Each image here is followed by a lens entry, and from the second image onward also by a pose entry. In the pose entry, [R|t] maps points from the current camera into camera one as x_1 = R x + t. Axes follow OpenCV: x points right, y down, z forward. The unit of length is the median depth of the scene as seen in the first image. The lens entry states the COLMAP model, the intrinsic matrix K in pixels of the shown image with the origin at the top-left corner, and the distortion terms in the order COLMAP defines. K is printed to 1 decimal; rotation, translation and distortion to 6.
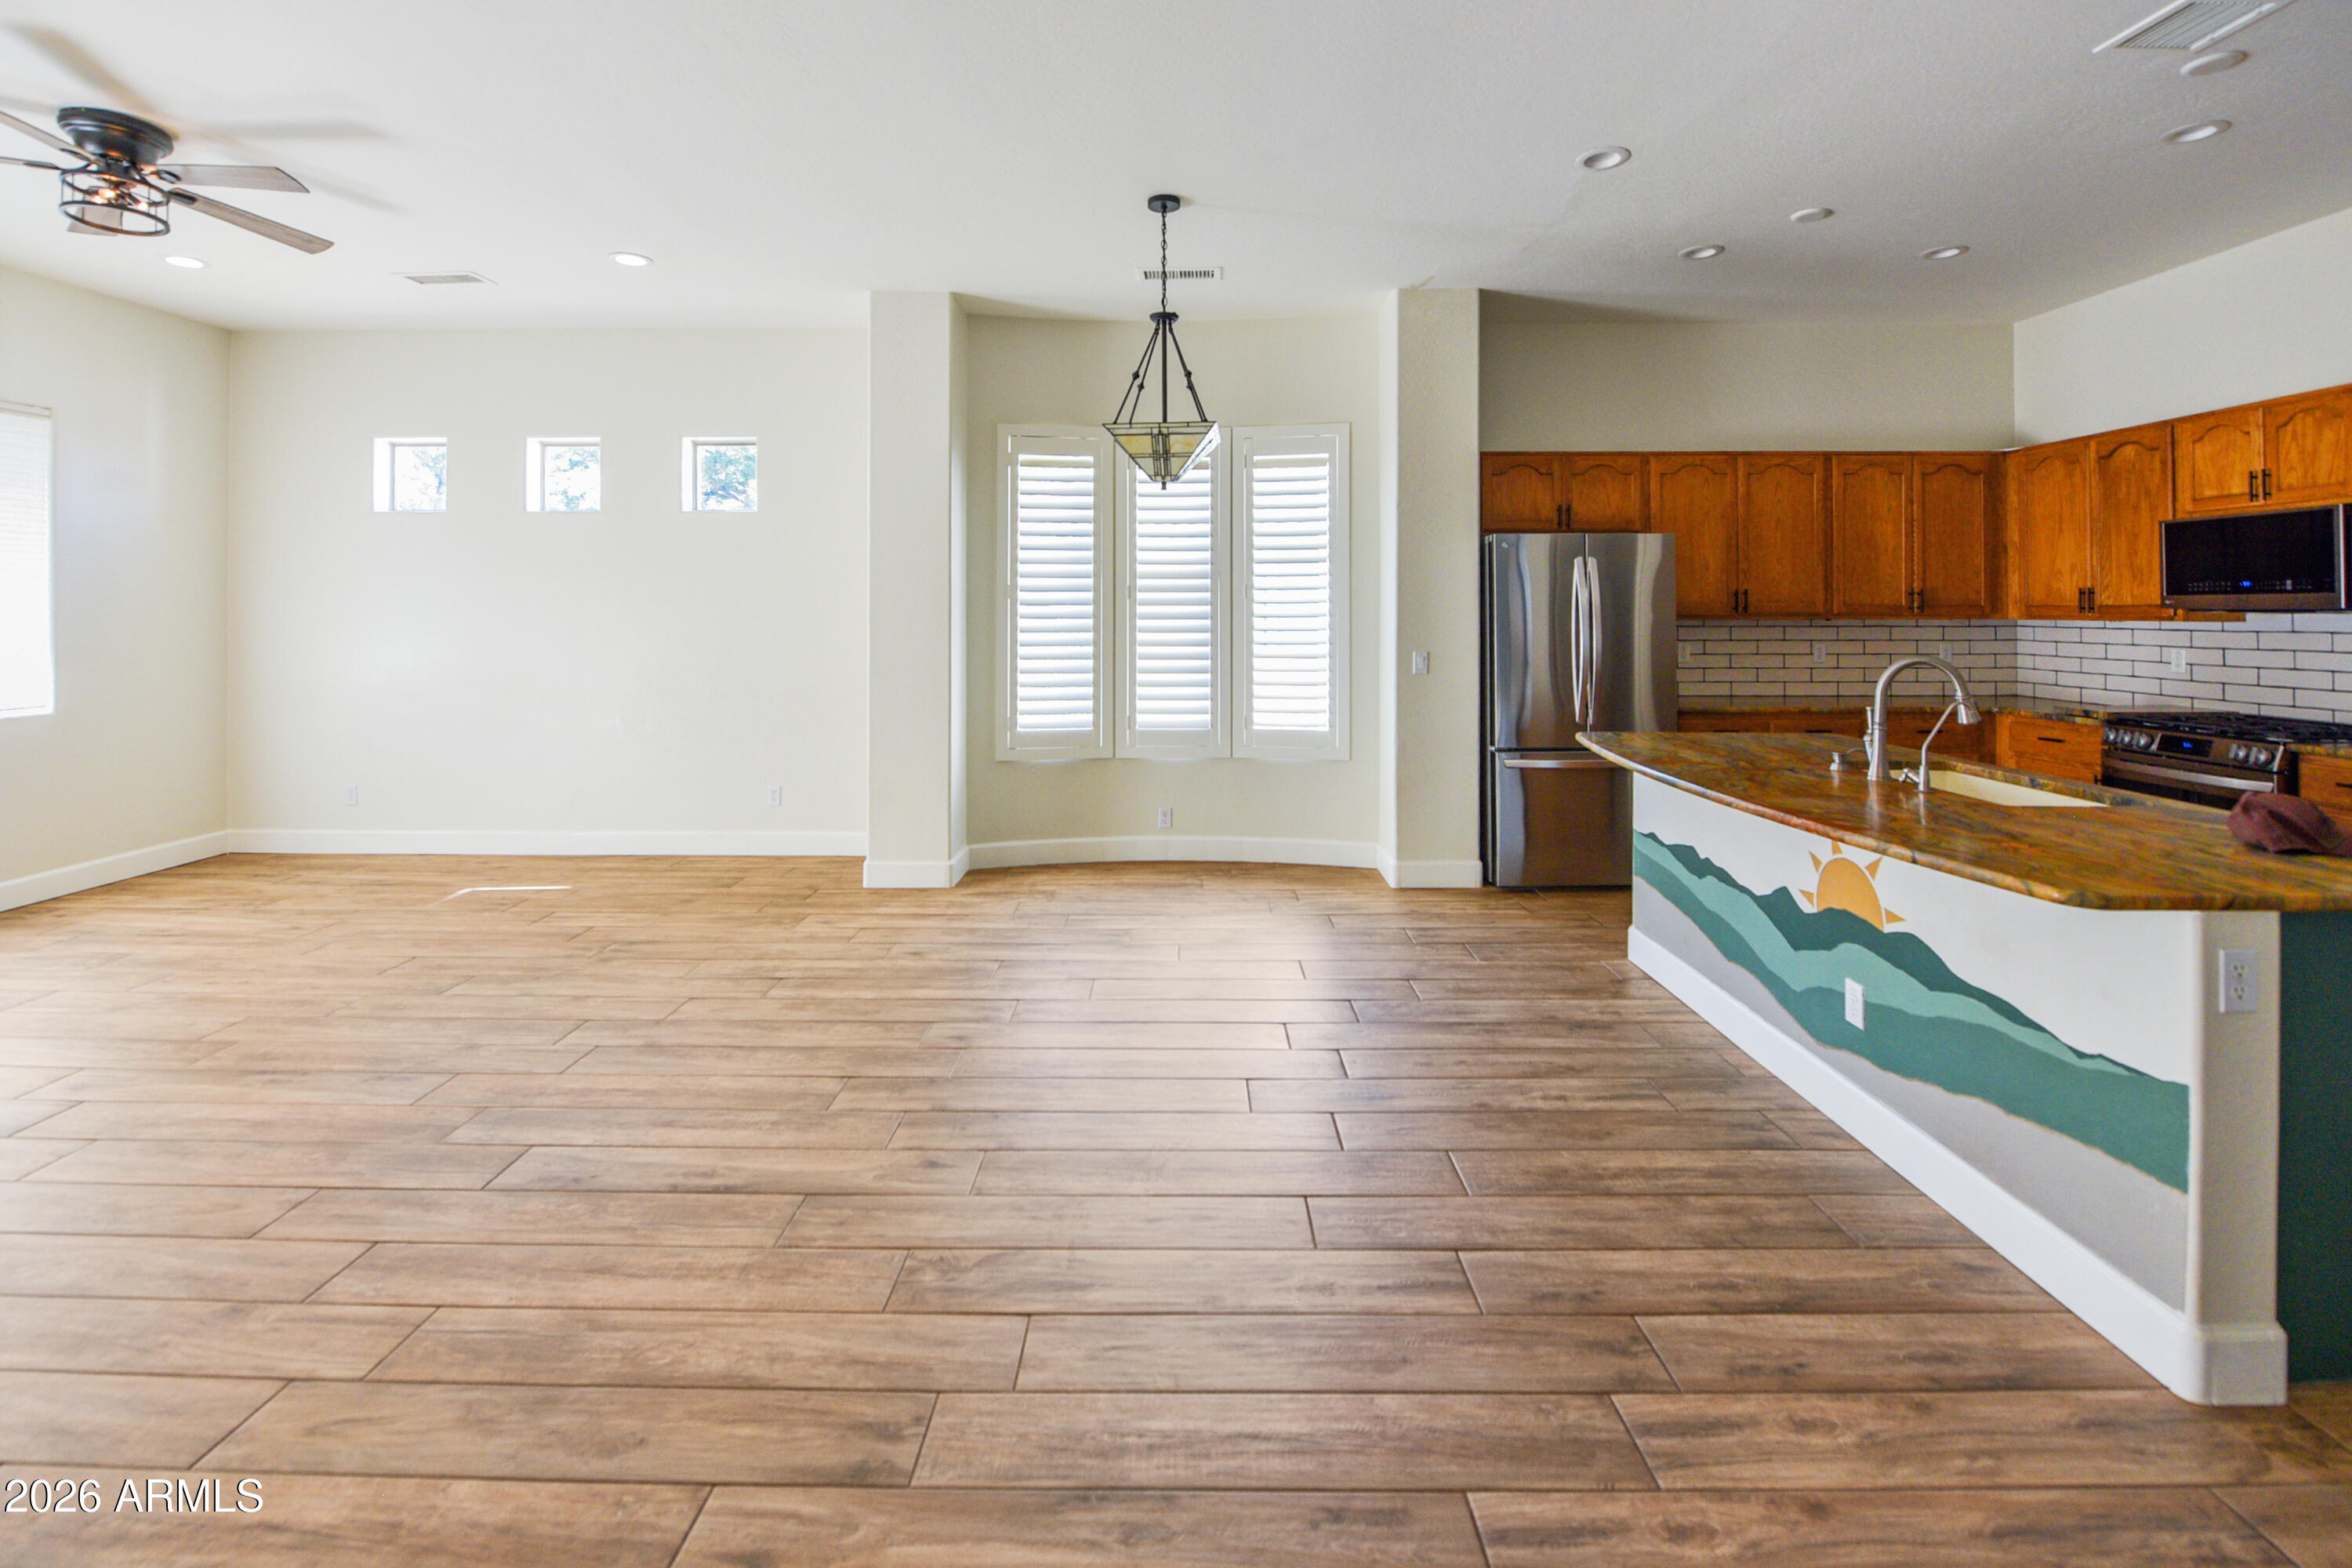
lens RADIAL K [[1017.3, 0, 1175.4], [0, 1017.3, 600.6], [0, 0, 1]] dist [-0.009009, -0.005557]
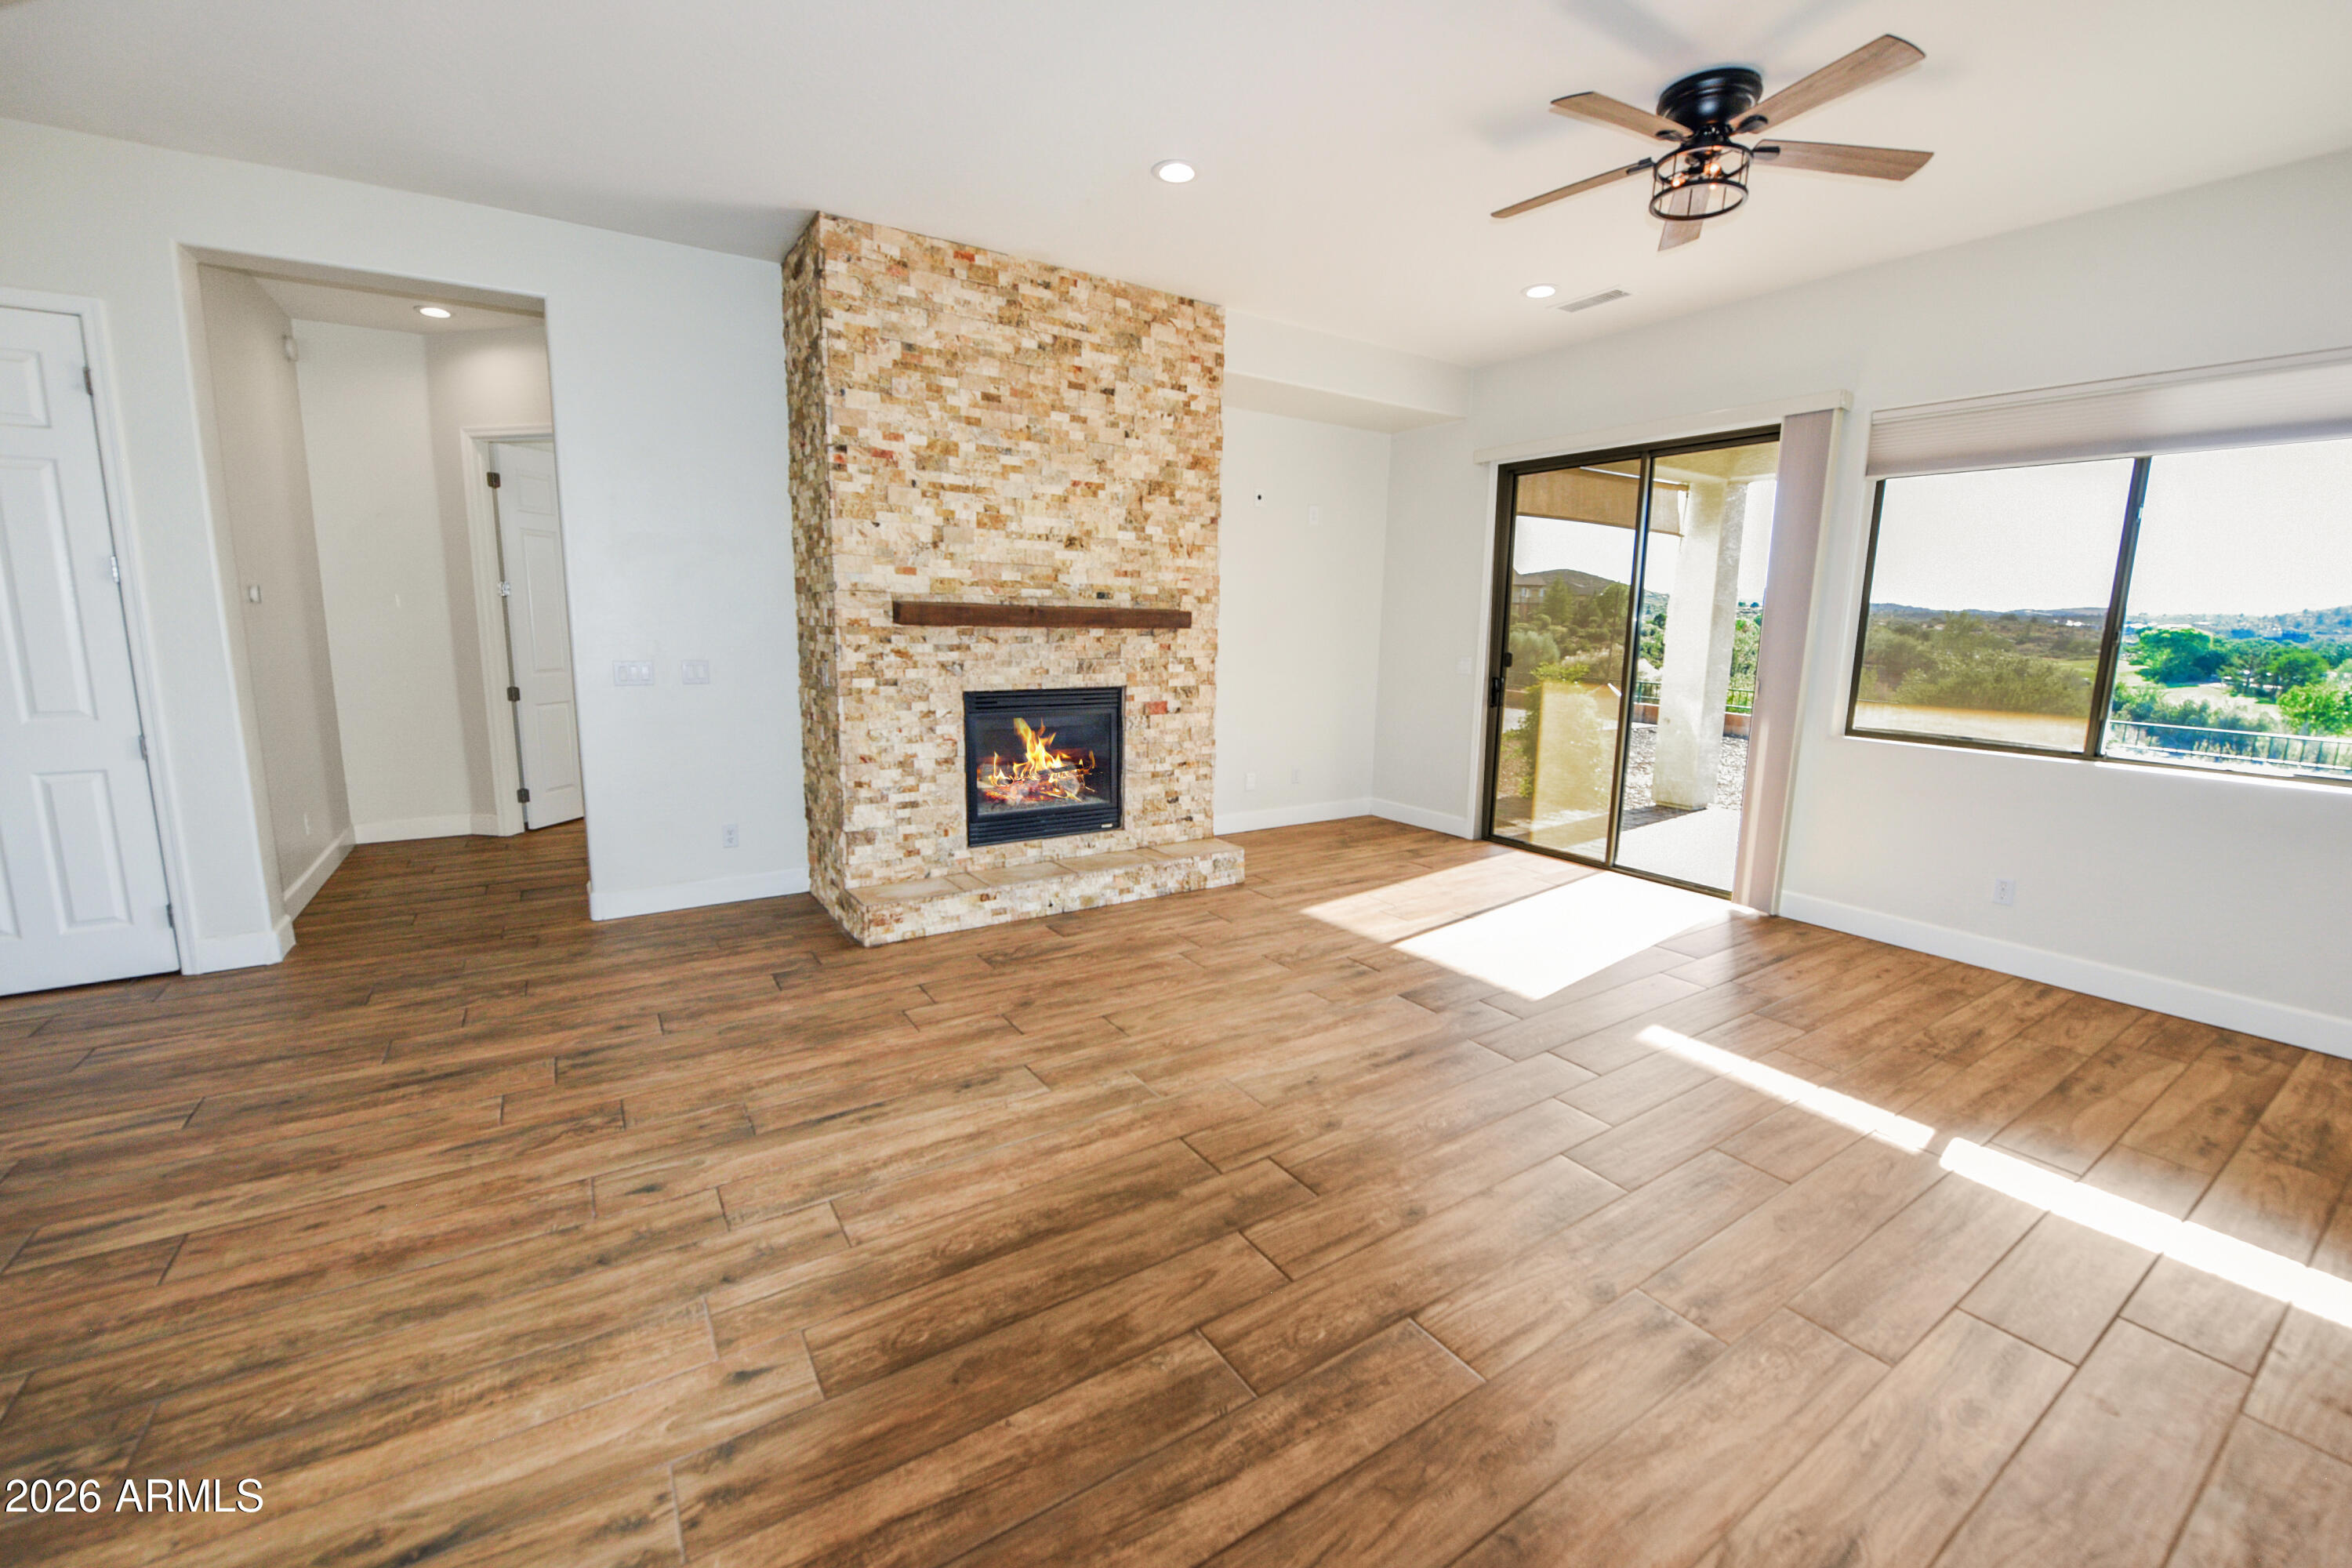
lens RADIAL K [[943.4, 0, 1169.3], [0, 943.4, 775.2], [0, 0, 1]] dist [-0.012693, -0.003543]
pose [[-0.834913, 0.079080, -0.544672, -0.125930], [-0.009770, 0.987339, 0.158326, 0.008474], [0.550296, 0.137510, -0.823569, 1.256284]]
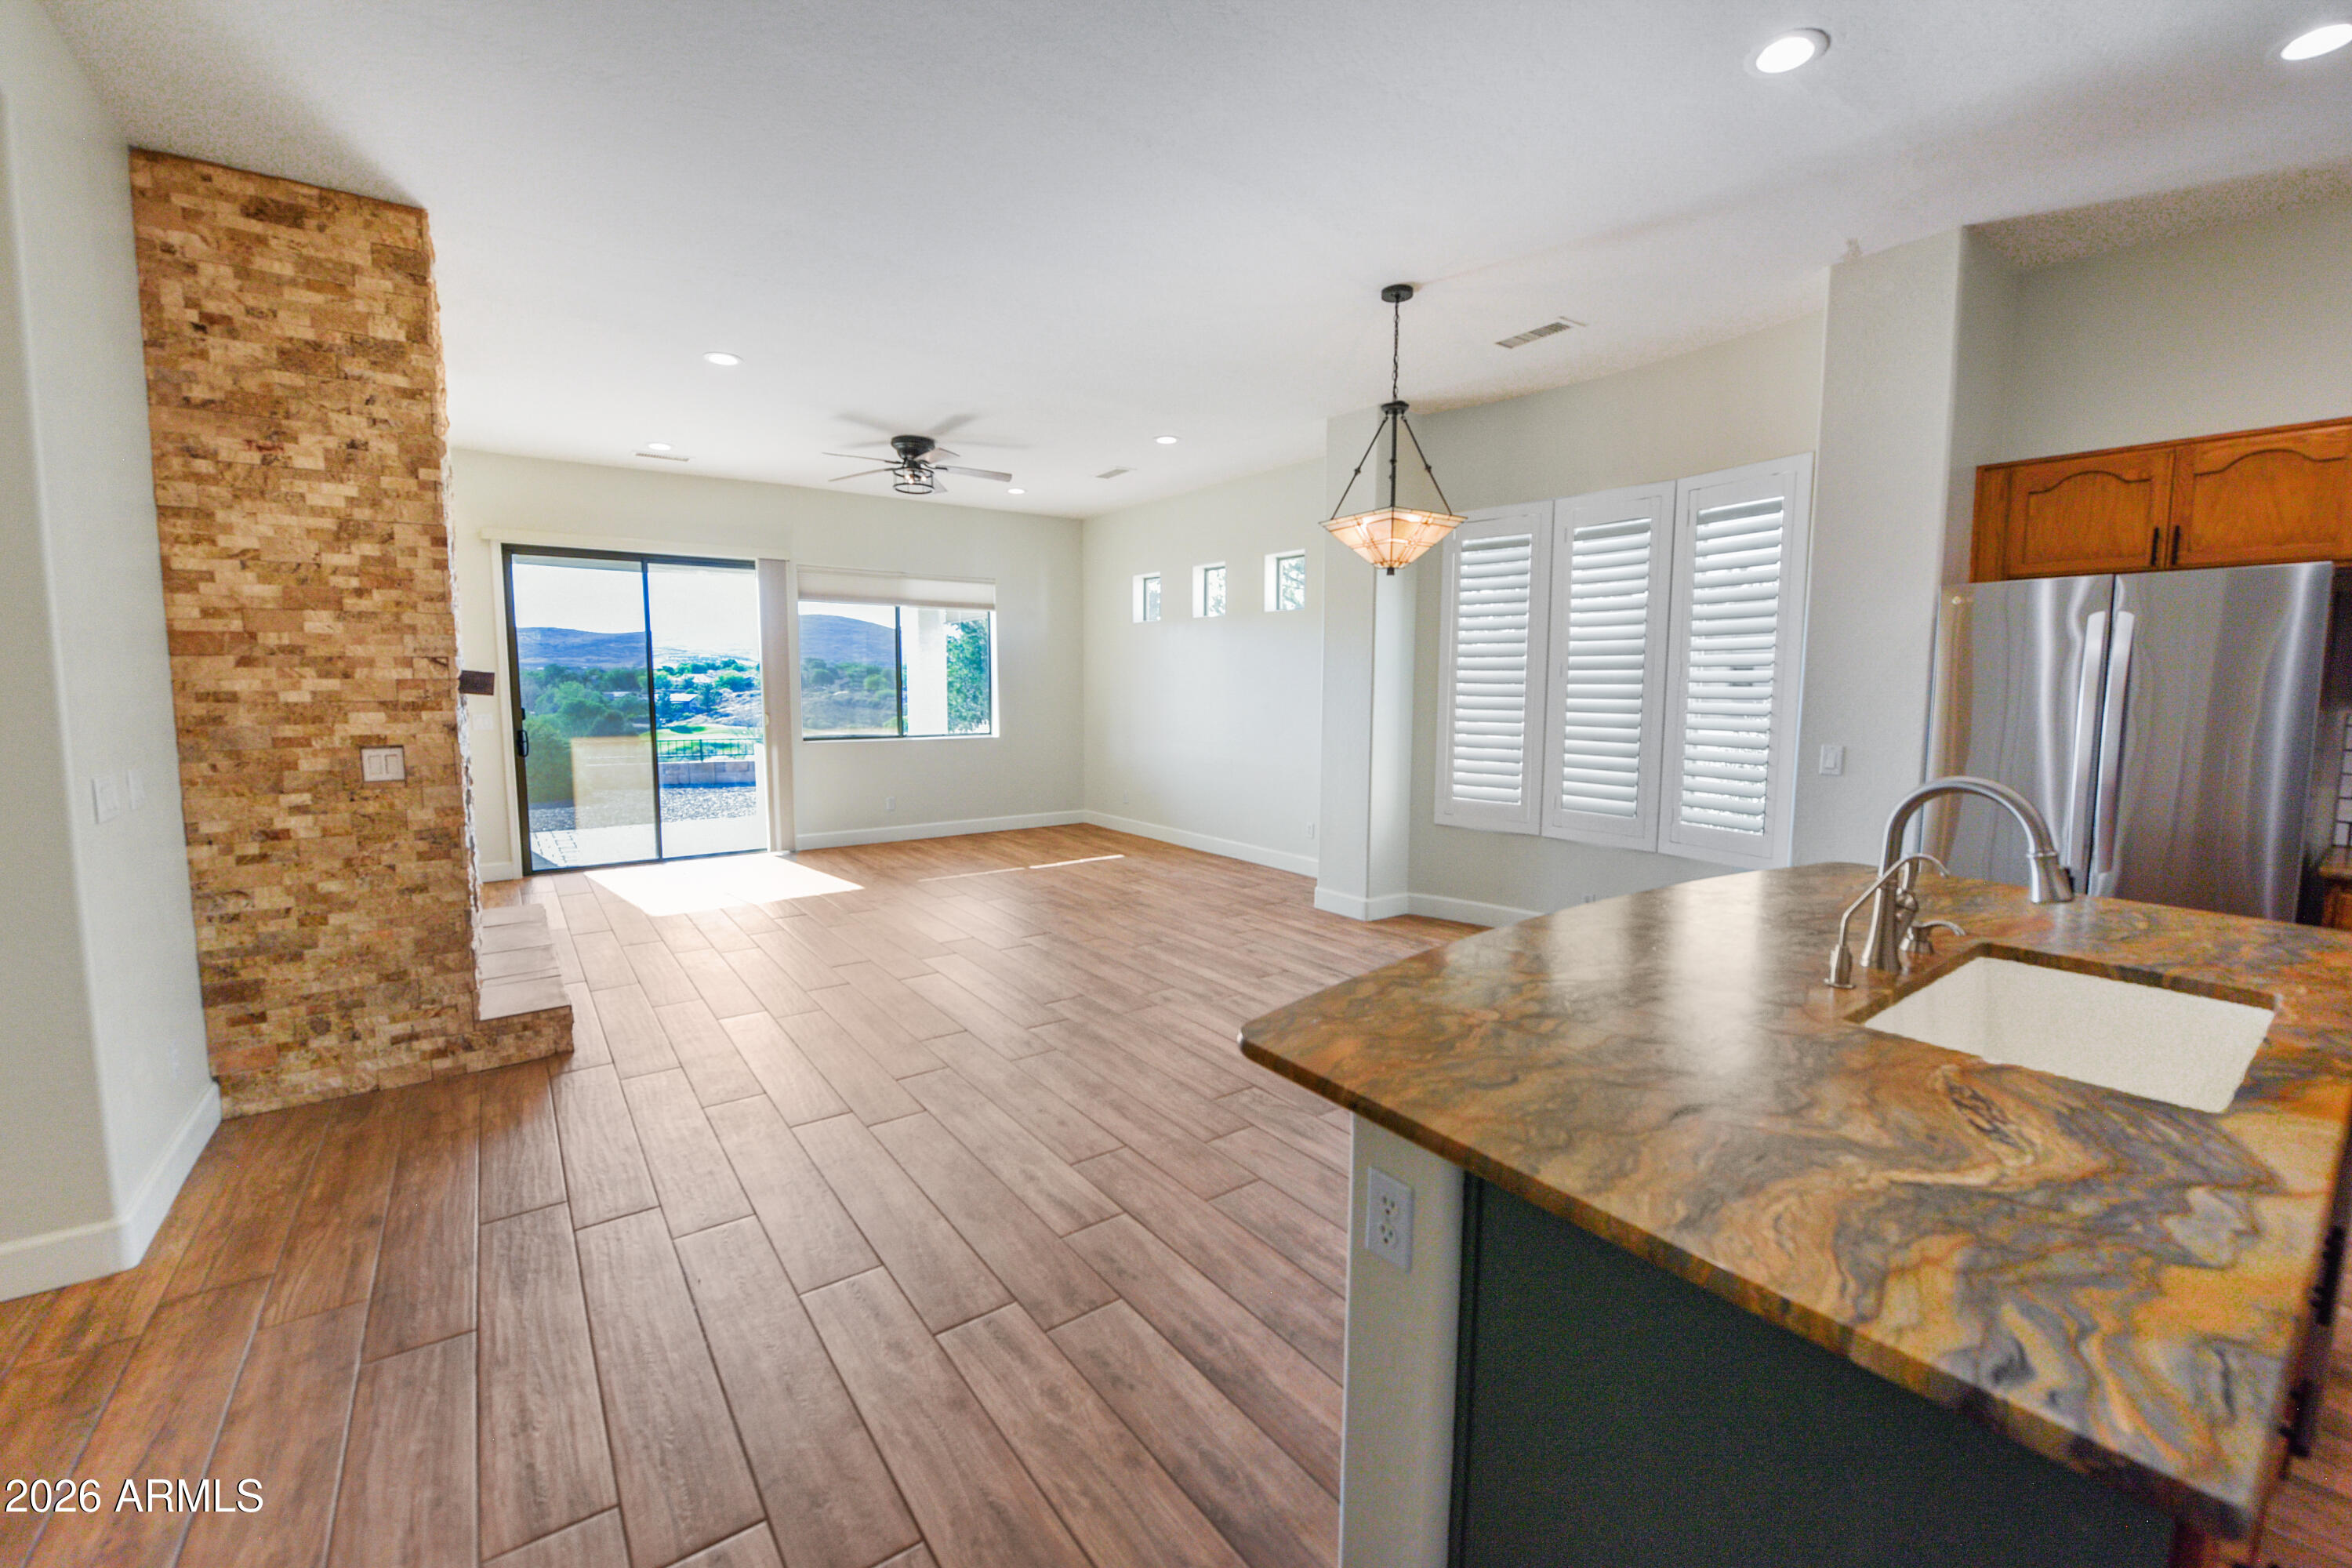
lens RADIAL K [[943.4, 0, 1169.3], [0, 943.4, 775.2], [0, 0, 1]] dist [-0.012693, -0.003543]
pose [[0.594951, 0.081556, -0.799614, 0.654046], [0.003696, 0.994551, 0.104189, -0.004953], [0.803754, -0.064942, 0.591407, 0.217641]]
